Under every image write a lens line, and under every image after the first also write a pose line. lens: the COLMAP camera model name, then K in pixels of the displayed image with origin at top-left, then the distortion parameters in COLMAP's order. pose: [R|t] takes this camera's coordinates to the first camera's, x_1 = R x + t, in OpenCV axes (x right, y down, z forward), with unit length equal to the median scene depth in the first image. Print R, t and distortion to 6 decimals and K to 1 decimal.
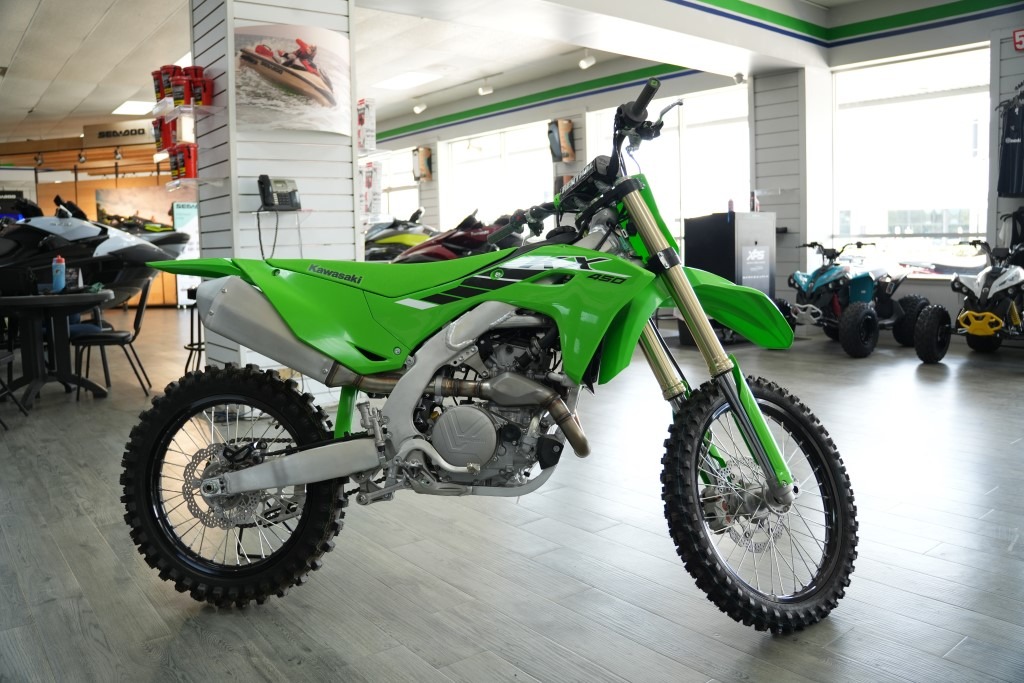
lens RADIAL K [[818.3, 0, 507.2], [0, 818.3, 341.5], [0, 0, 1]] dist [-0.204433, 0.120996]
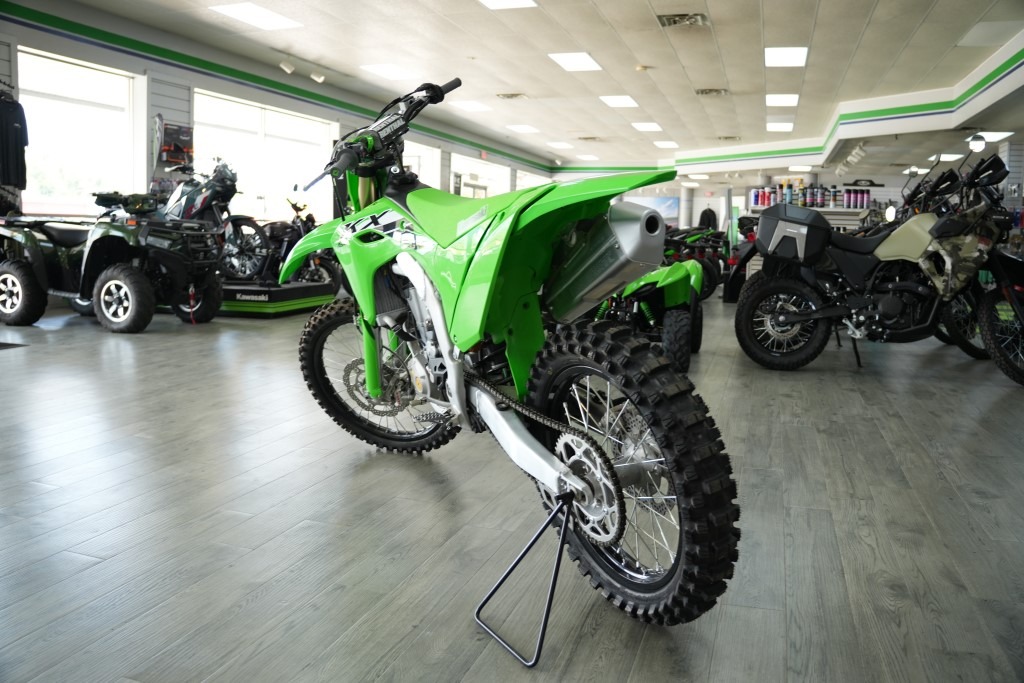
lens RADIAL K [[818.3, 0, 513.2], [0, 818.3, 341.0], [0, 0, 1]] dist [-0.204433, 0.120996]
pose [[-0.564945, -0.095300, 0.819607, -0.453680], [0.090551, 0.980148, 0.176383, -0.046817], [-0.820145, 0.173863, -0.545100, 0.734028]]
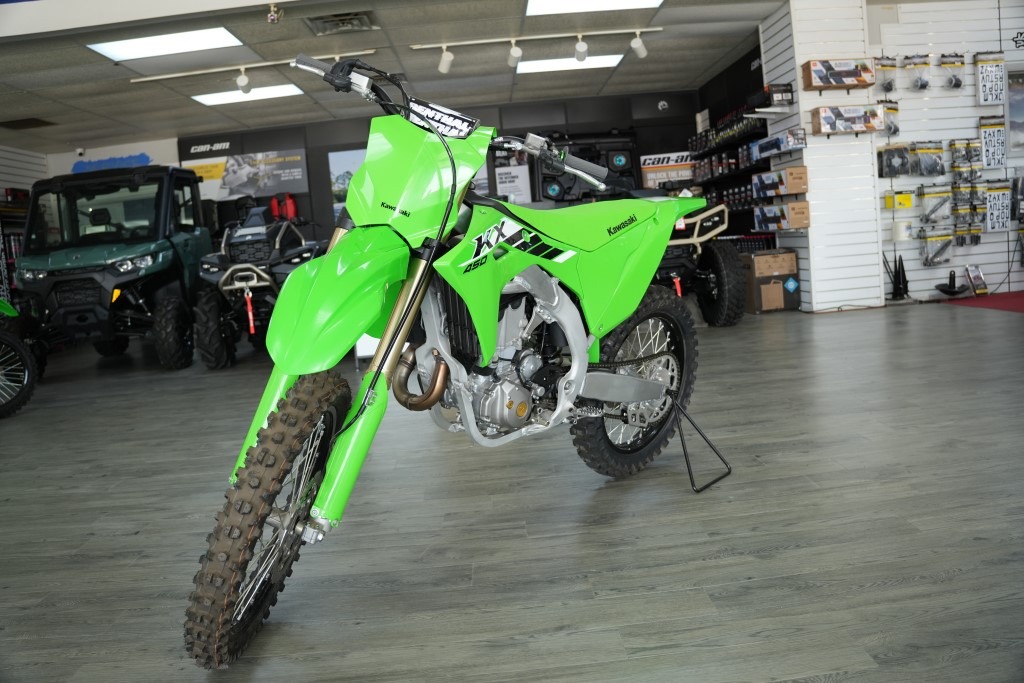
lens RADIAL K [[818.3, 0, 510.9], [0, 818.3, 340.7], [0, 0, 1]] dist [-0.204433, 0.120996]
pose [[-0.587364, 0.167566, -0.791786, 0.376328], [0.006203, 0.979235, 0.202634, -0.070096], [0.809299, 0.114108, -0.576206, 0.770913]]
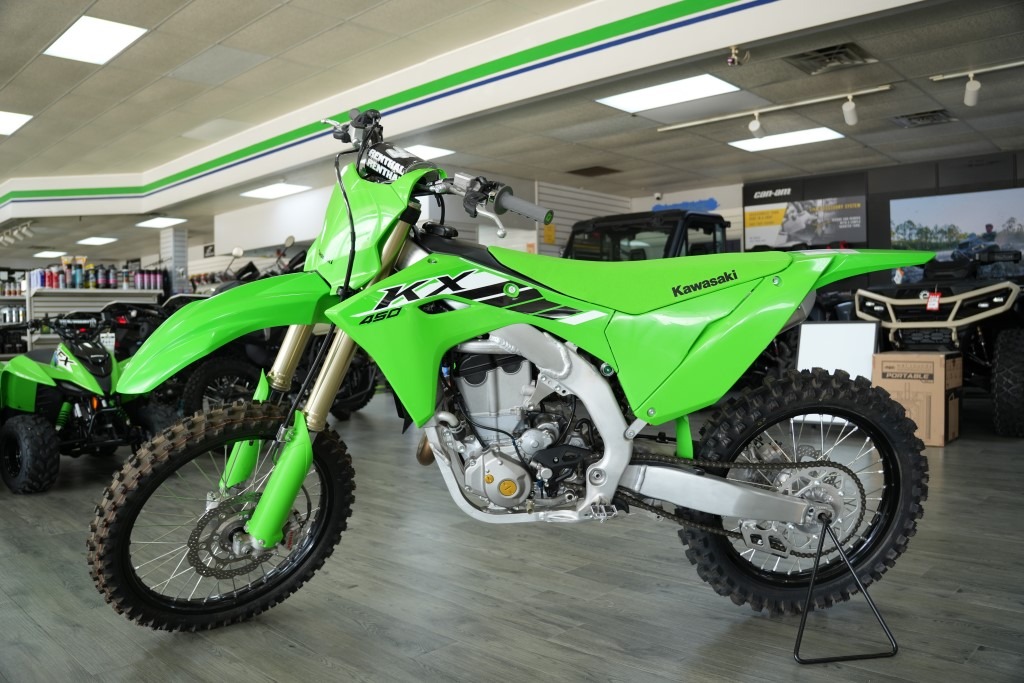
lens RADIAL K [[818.3, 0, 510.6], [0, 818.3, 343.3], [0, 0, 1]] dist [-0.204433, 0.120996]
pose [[-0.989301, 0.038001, -0.140854, 0.056034], [0.018302, 0.990180, 0.138597, -0.064344], [0.144737, 0.134536, -0.980281, 0.901928]]
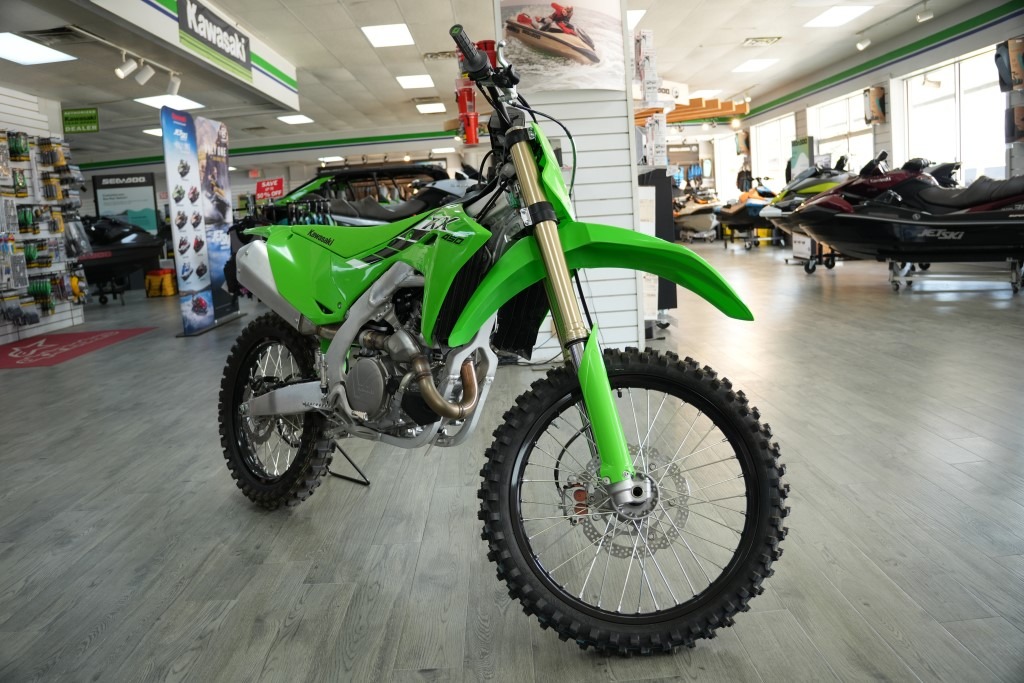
lens RADIAL K [[818.3, 0, 507.6], [0, 818.3, 340.1], [0, 0, 1]] dist [-0.204433, 0.120996]
pose [[0.796500, 0.060911, -0.601562, 0.336181], [-0.024586, 0.997353, 0.068434, -0.010847], [0.604138, -0.039718, 0.795889, 0.114001]]
